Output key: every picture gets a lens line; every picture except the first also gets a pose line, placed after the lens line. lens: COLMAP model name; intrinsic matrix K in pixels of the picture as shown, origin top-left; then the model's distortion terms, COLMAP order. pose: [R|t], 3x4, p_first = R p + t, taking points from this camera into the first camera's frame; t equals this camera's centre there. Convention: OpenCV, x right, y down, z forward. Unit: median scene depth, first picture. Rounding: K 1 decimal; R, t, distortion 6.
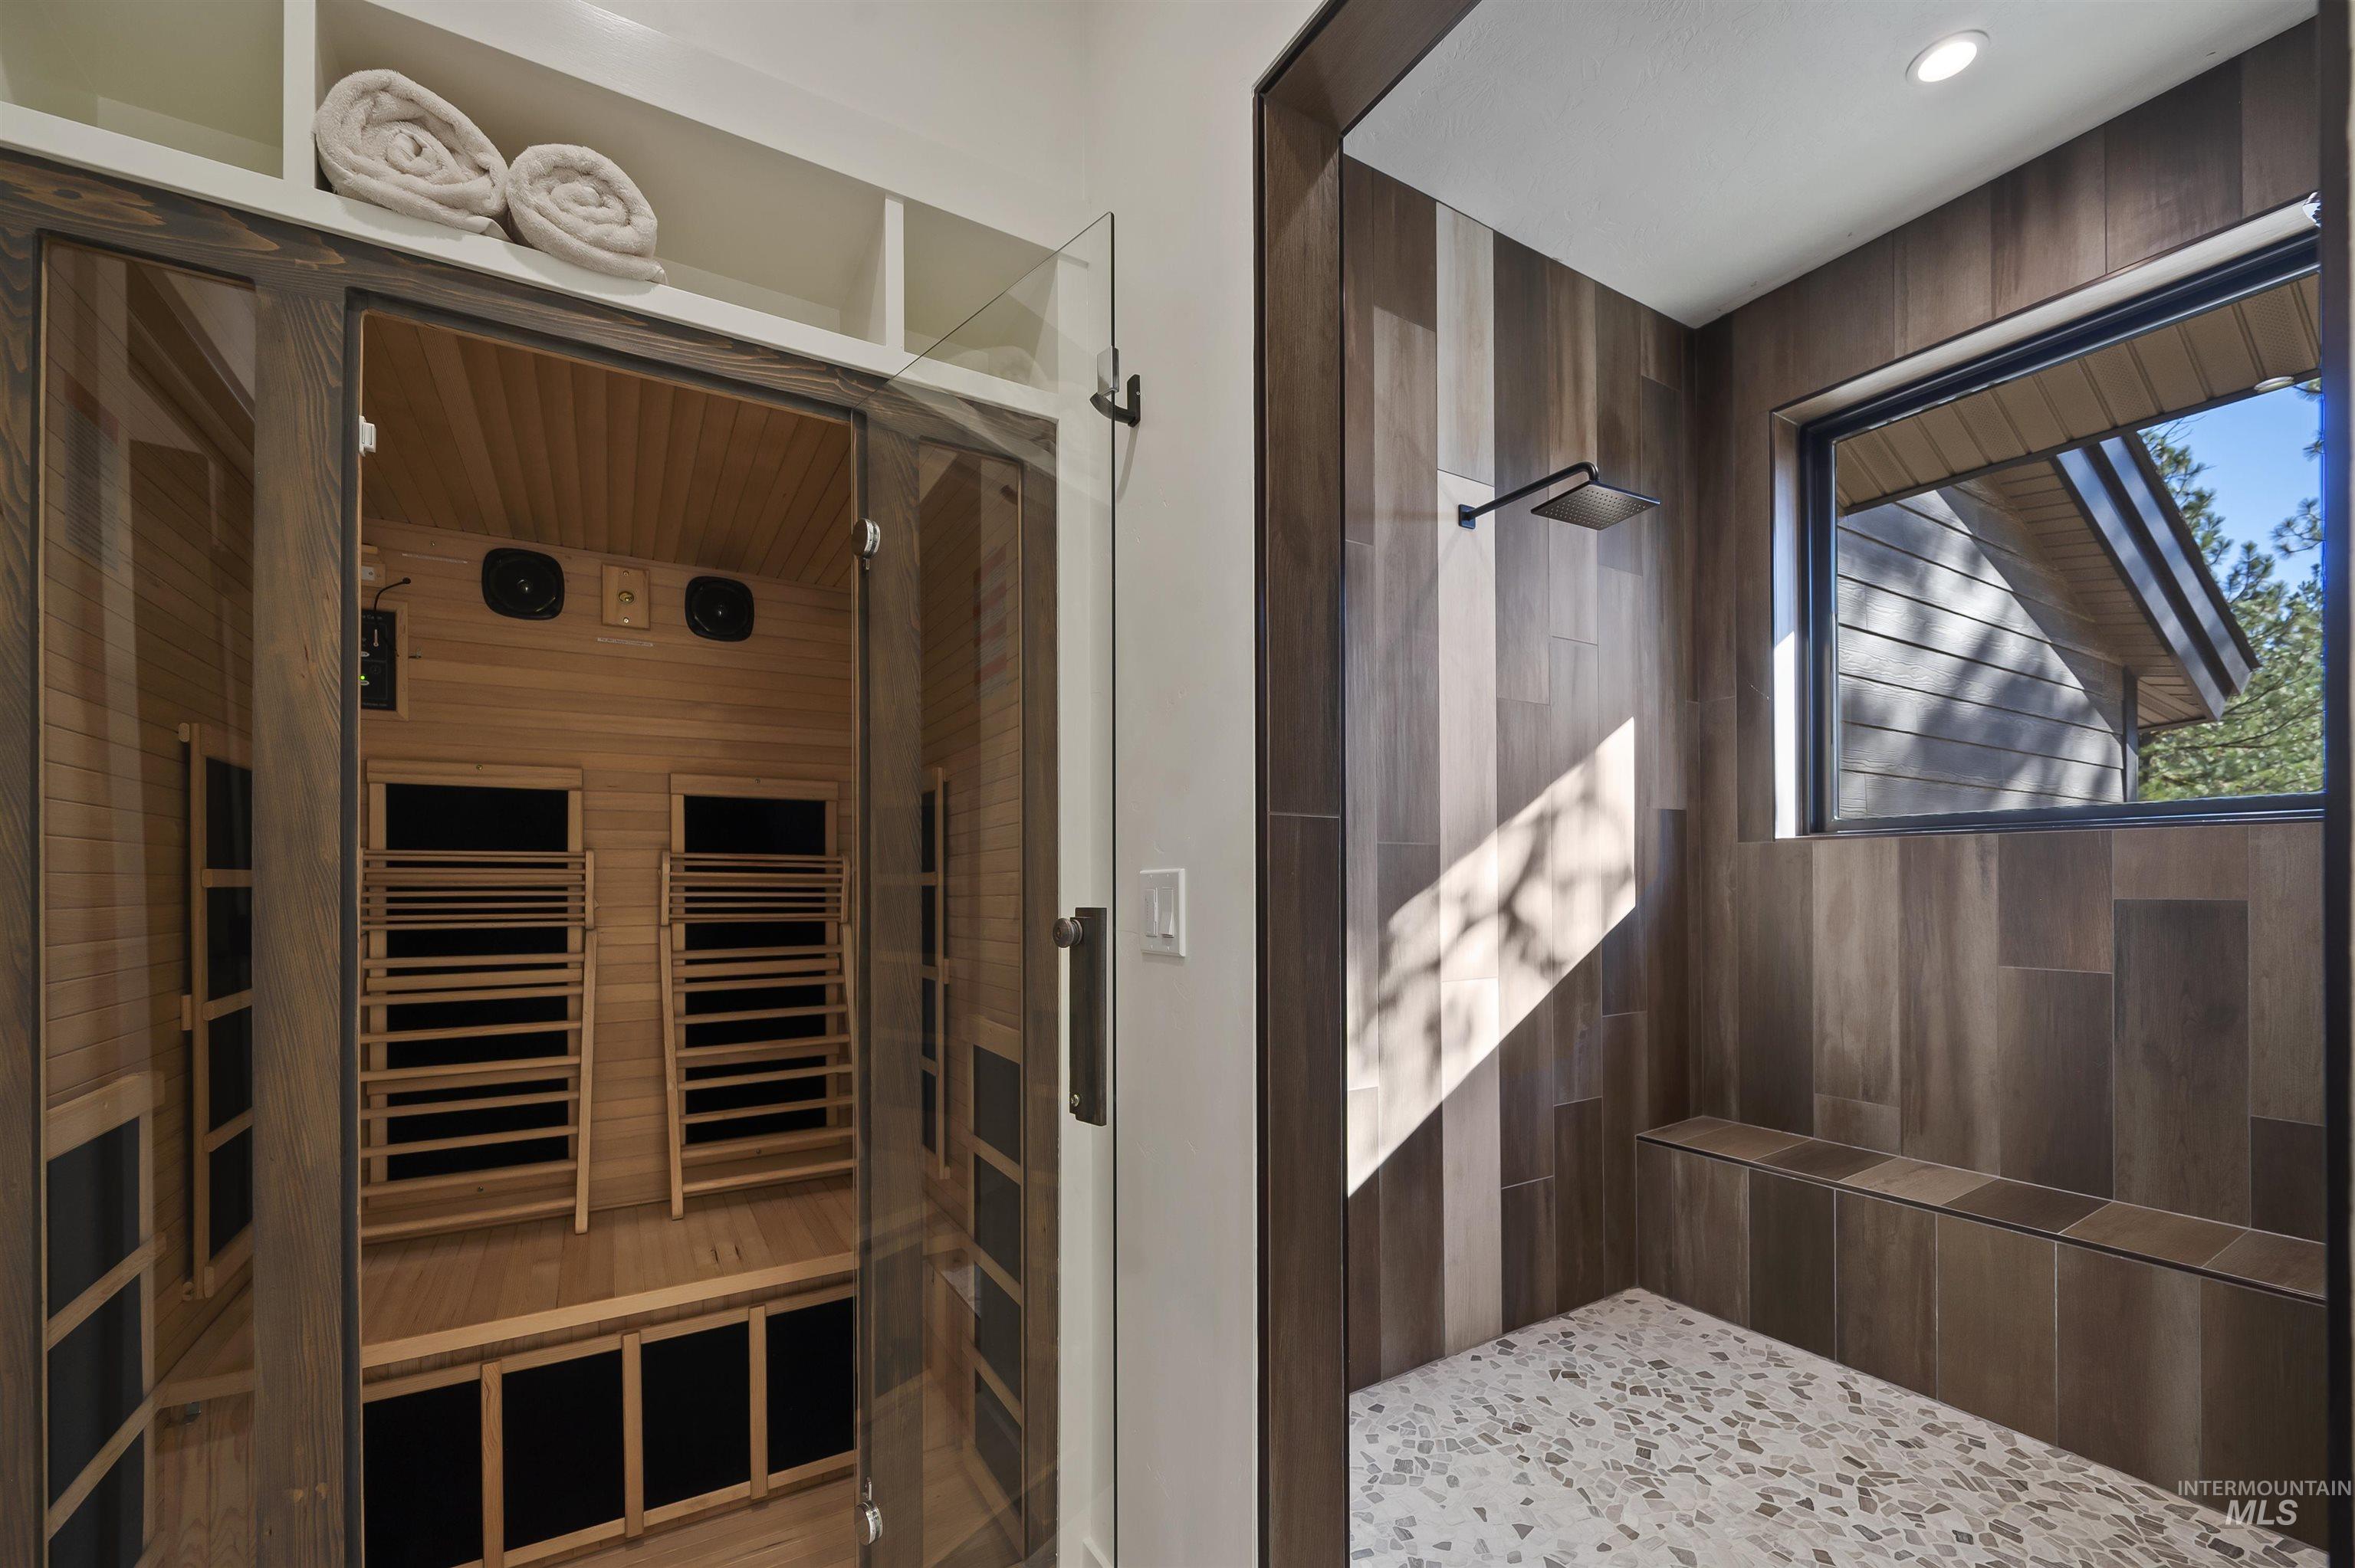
lens RADIAL K [[959.3, 0, 1186.6], [0, 959.3, 877.7], [0, 0, 1]] dist [-0.007176, 0.000126]
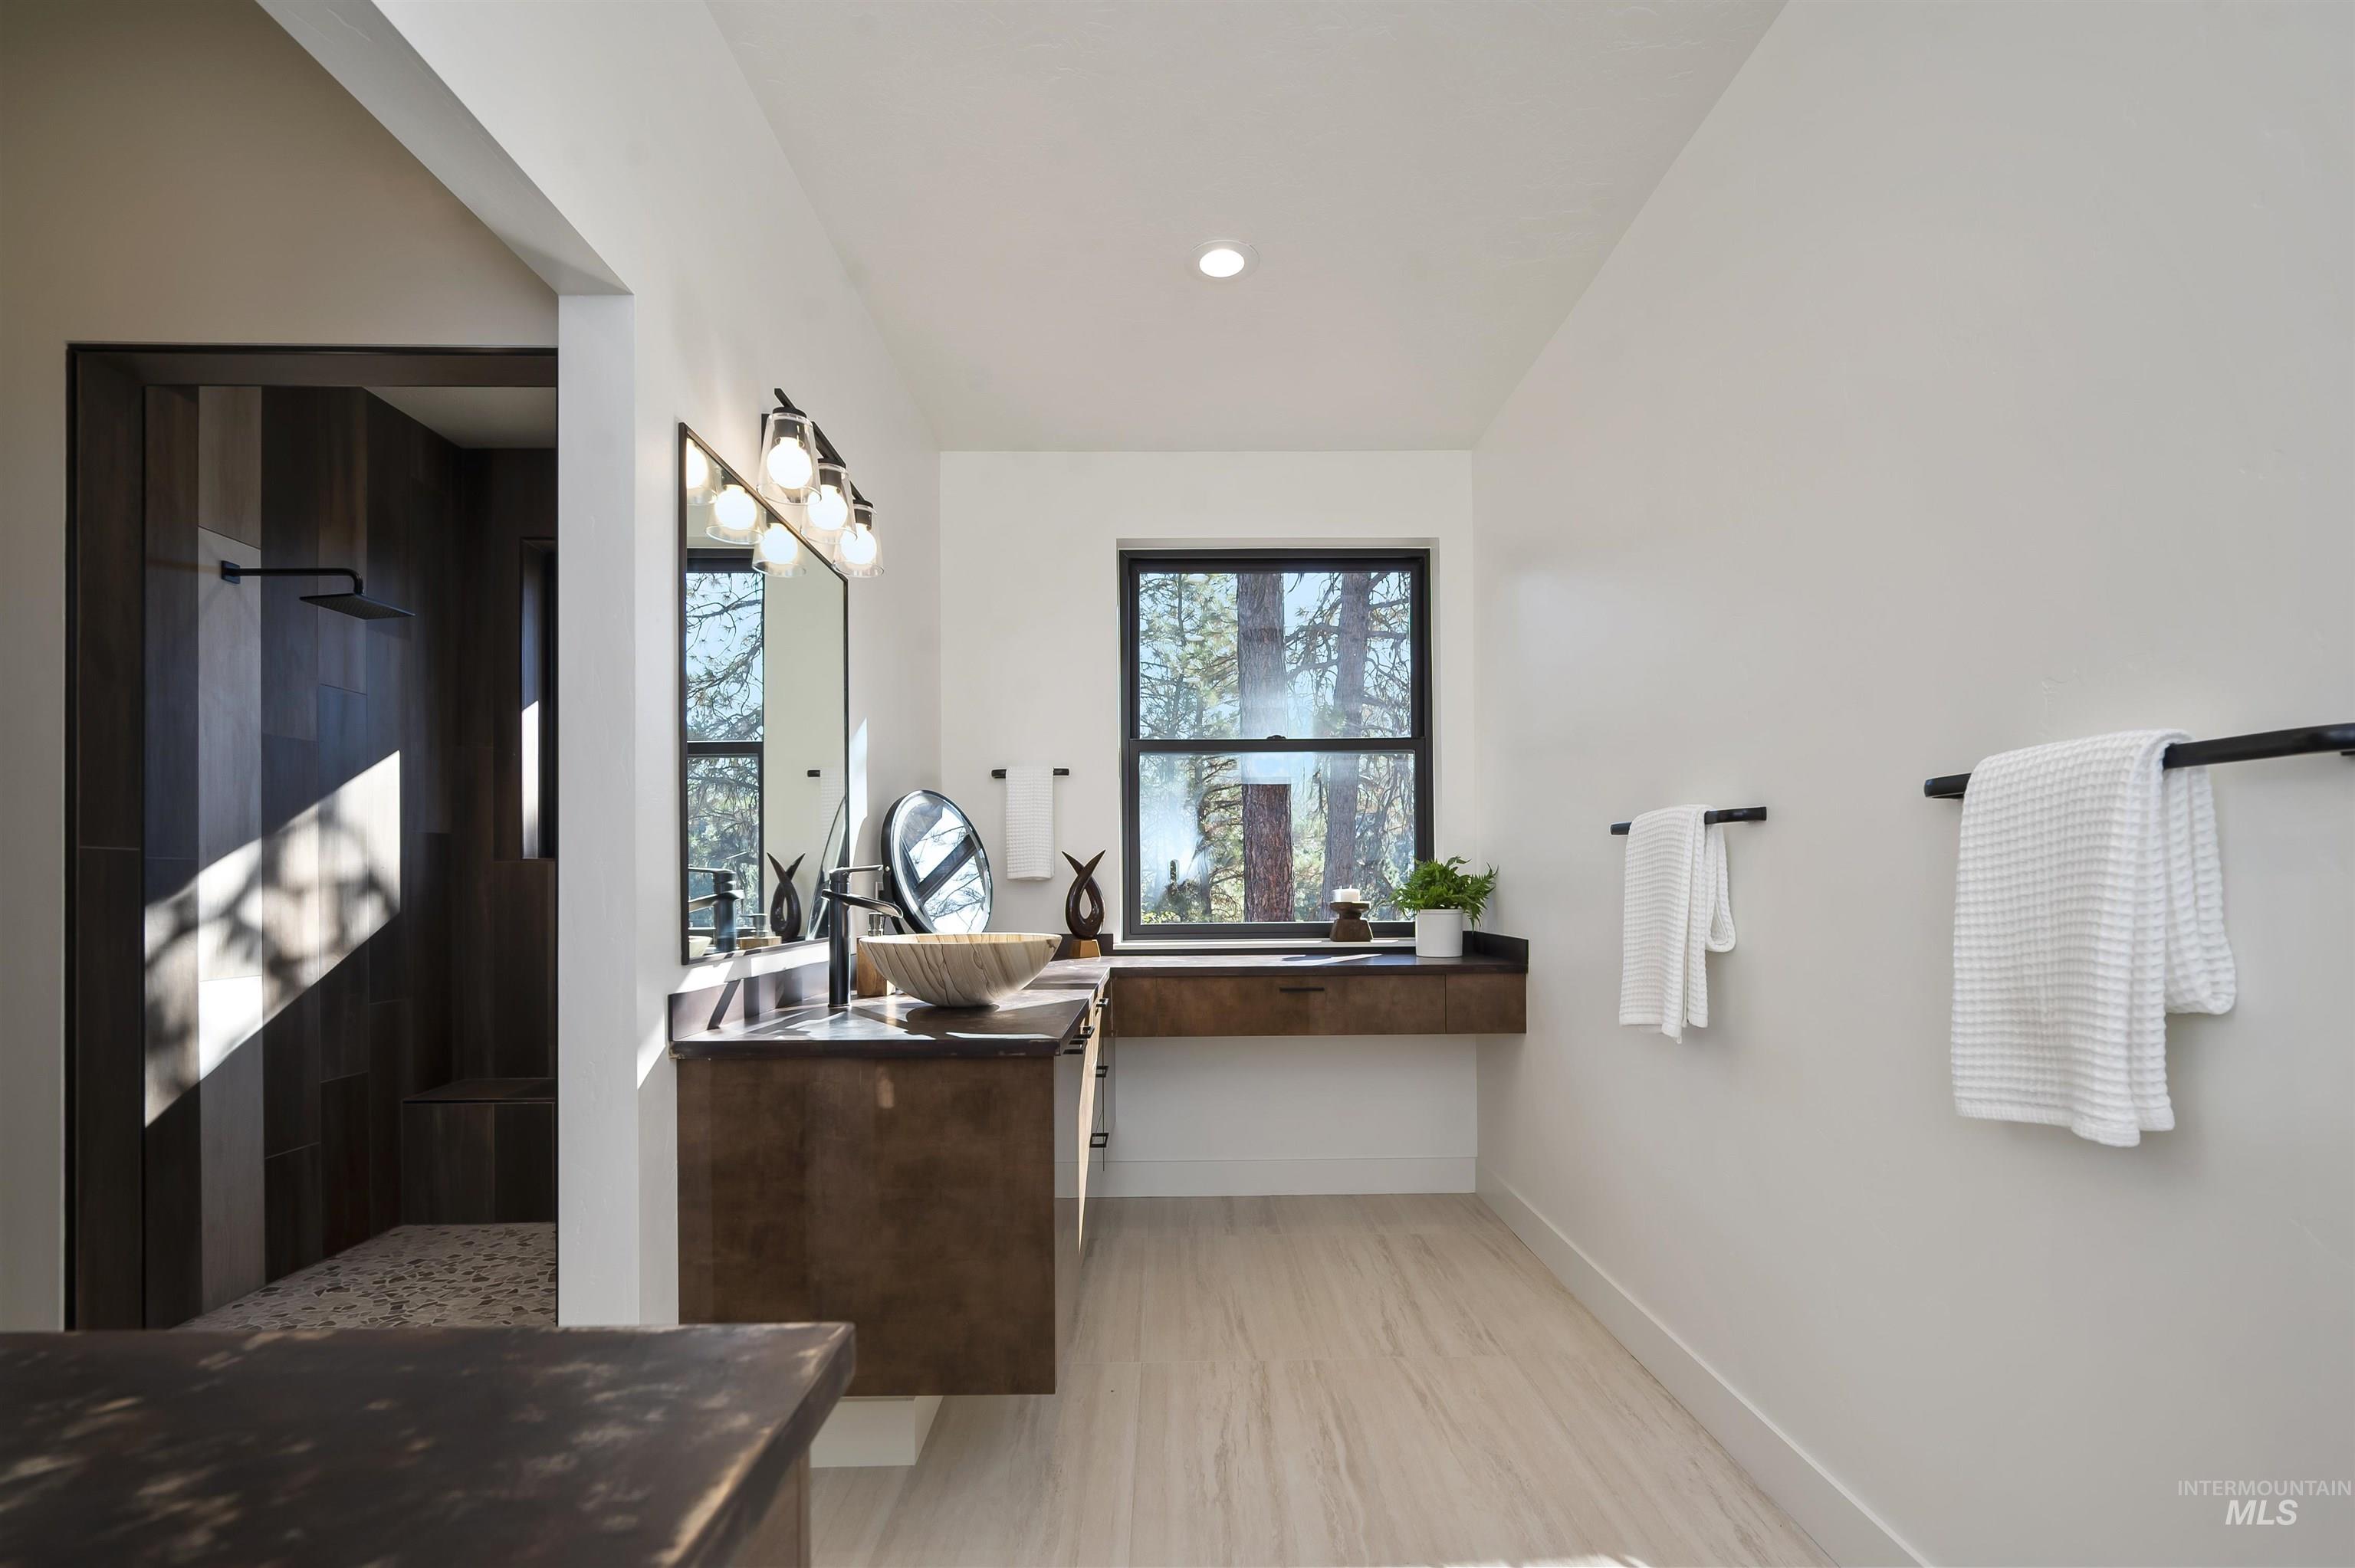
lens RADIAL K [[1060.7, 0, 1188.6], [0, 1060.7, 884.1], [0, 0, 1]] dist [-0.003205, -0.000380]
pose [[0.499921, 0.004169, 0.866061, -0.235102], [-0.002993, 0.999991, -0.003086, -0.005260], [-0.866066, -0.001049, 0.499929, -0.643126]]
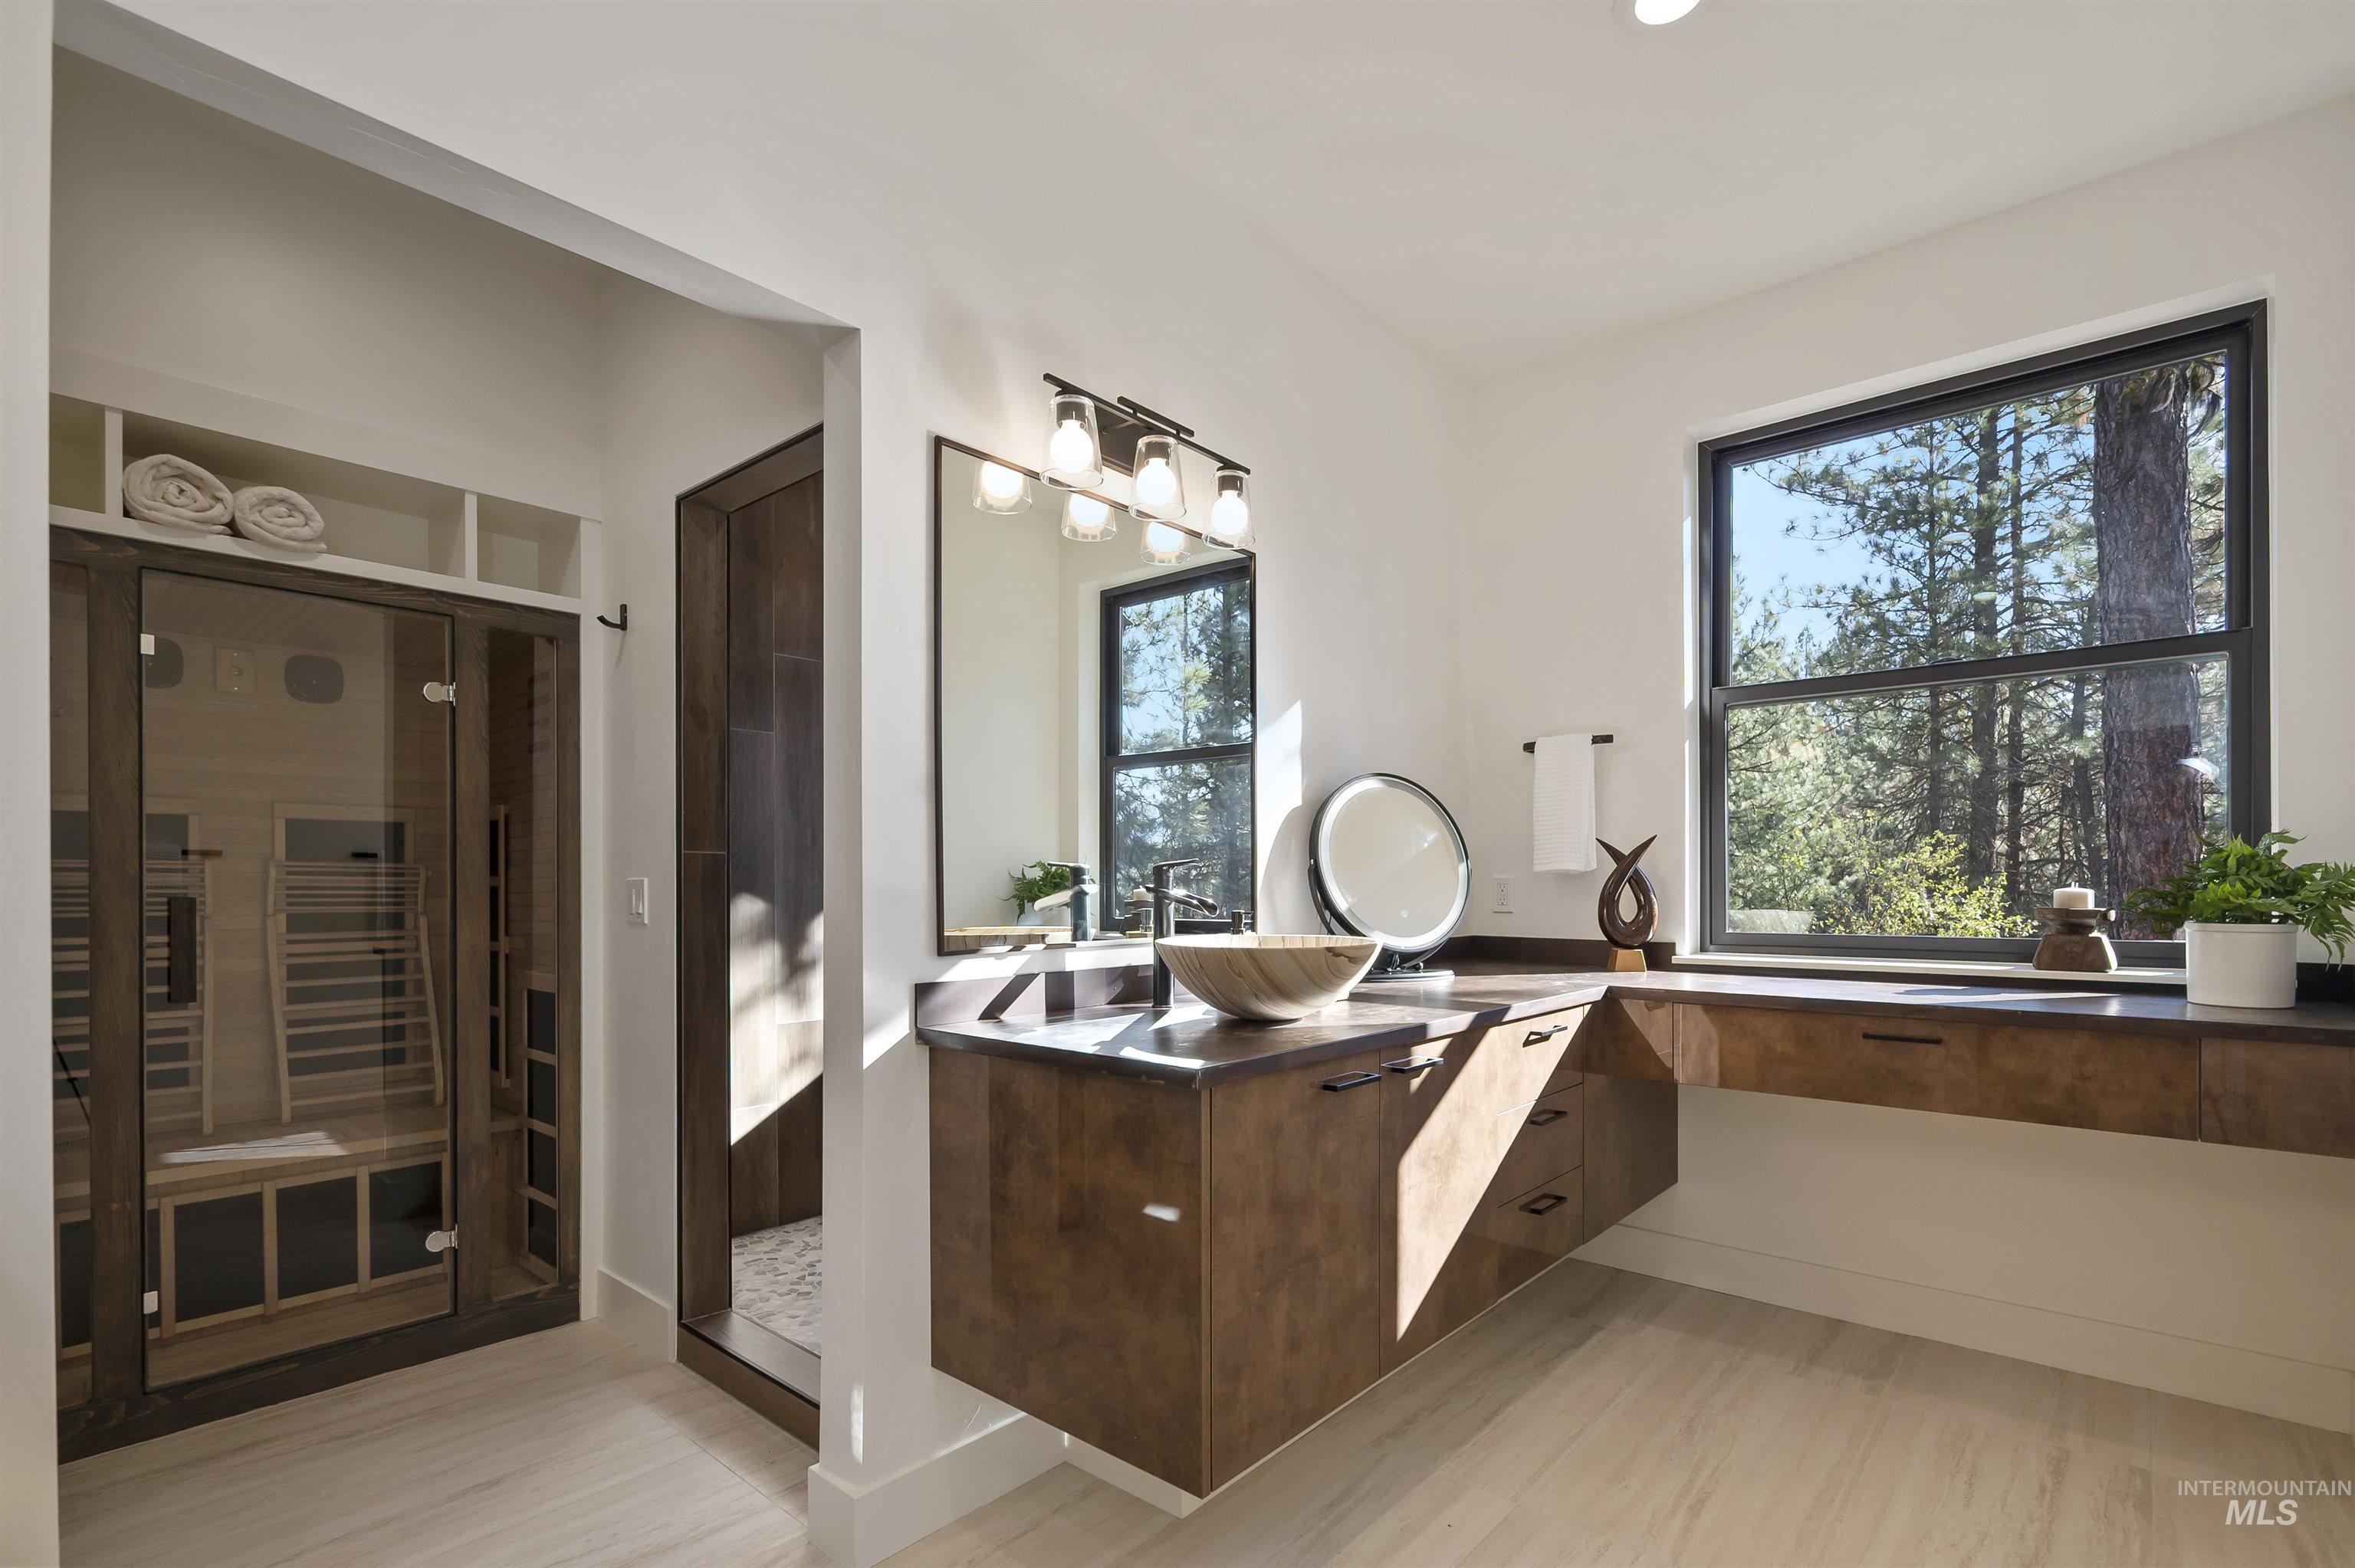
lens RADIAL K [[1087.0, 0, 1190.3], [0, 1087.0, 888.3], [0, 0, 1]] dist [-0.003710, -0.000725]
pose [[0.952072, 0.001863, 0.305868, 0.208869], [-0.005011, 0.999942, 0.009505, -0.008074], [-0.305833, -0.010582, 0.952026, -0.794837]]
